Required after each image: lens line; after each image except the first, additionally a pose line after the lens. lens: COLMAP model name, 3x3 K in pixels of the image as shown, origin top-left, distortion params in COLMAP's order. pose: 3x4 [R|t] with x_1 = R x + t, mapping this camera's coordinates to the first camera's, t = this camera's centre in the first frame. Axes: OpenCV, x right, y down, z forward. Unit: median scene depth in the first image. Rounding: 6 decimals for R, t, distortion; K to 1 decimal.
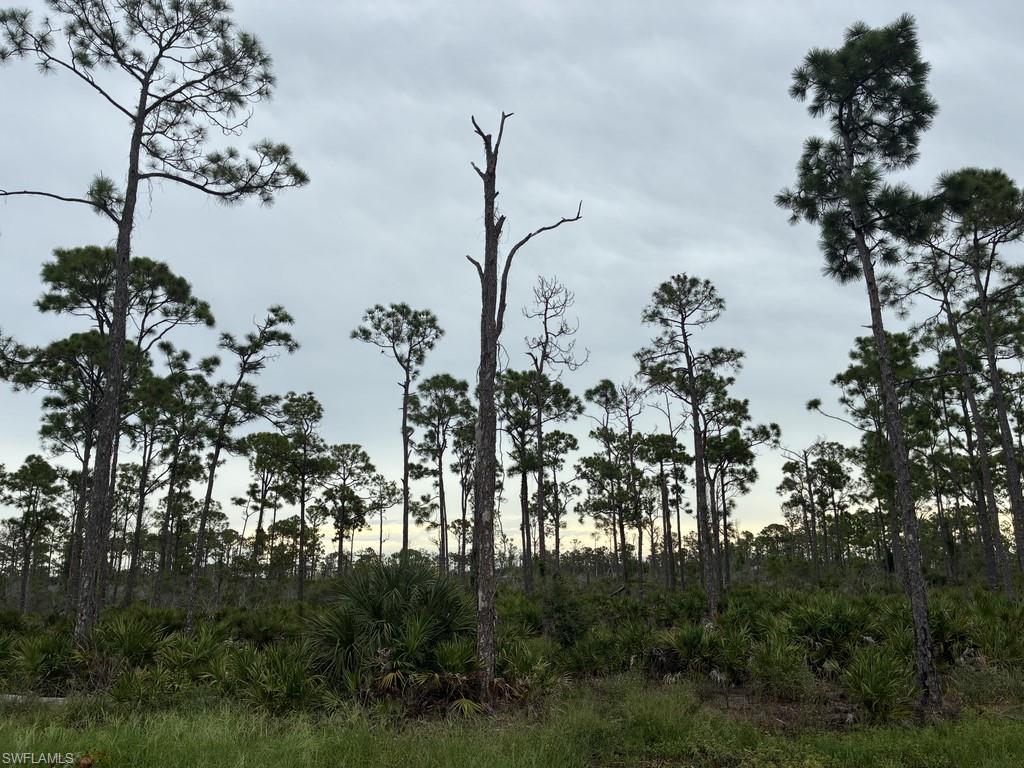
lens RADIAL K [[780.8, 0, 512.0], [0, 780.8, 385.5], [0, 0, 1]] dist [0.034774, -0.038935]
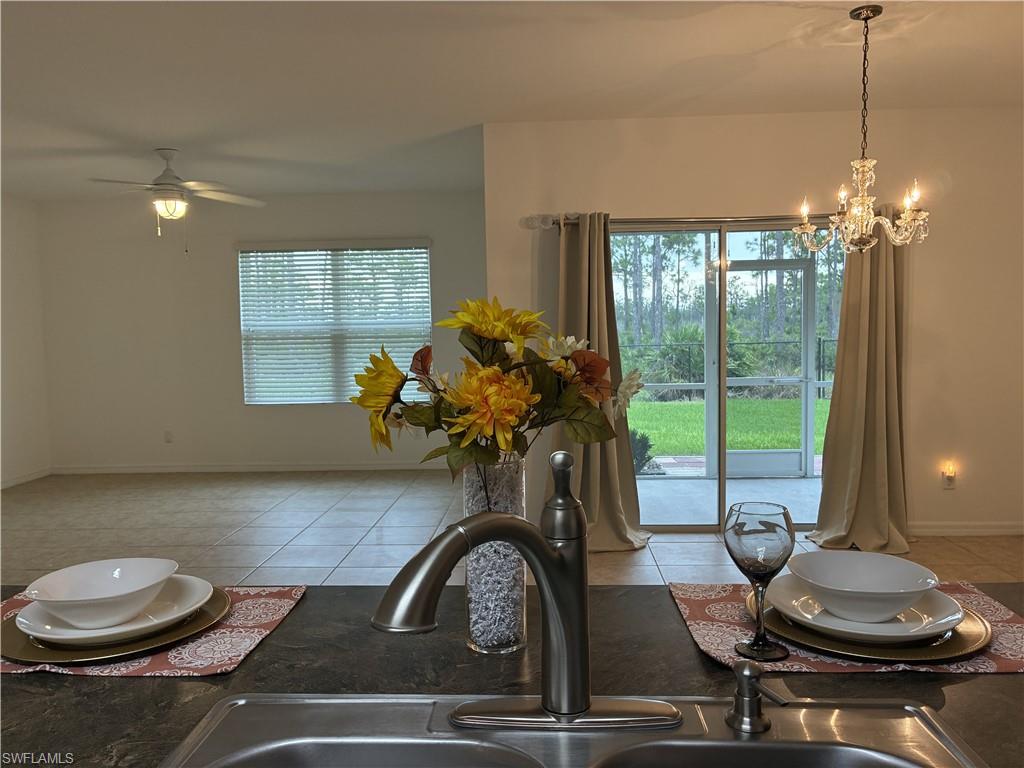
lens RADIAL K [[780.8, 0, 516.3], [0, 780.8, 379.7], [0, 0, 1]] dist [0.034774, -0.038935]
pose [[0.998122, 0.007406, -0.060810, 0.085003], [0.011595, 0.951883, 0.306244, -0.112638], [0.060152, -0.306374, 0.950009, -0.435341]]
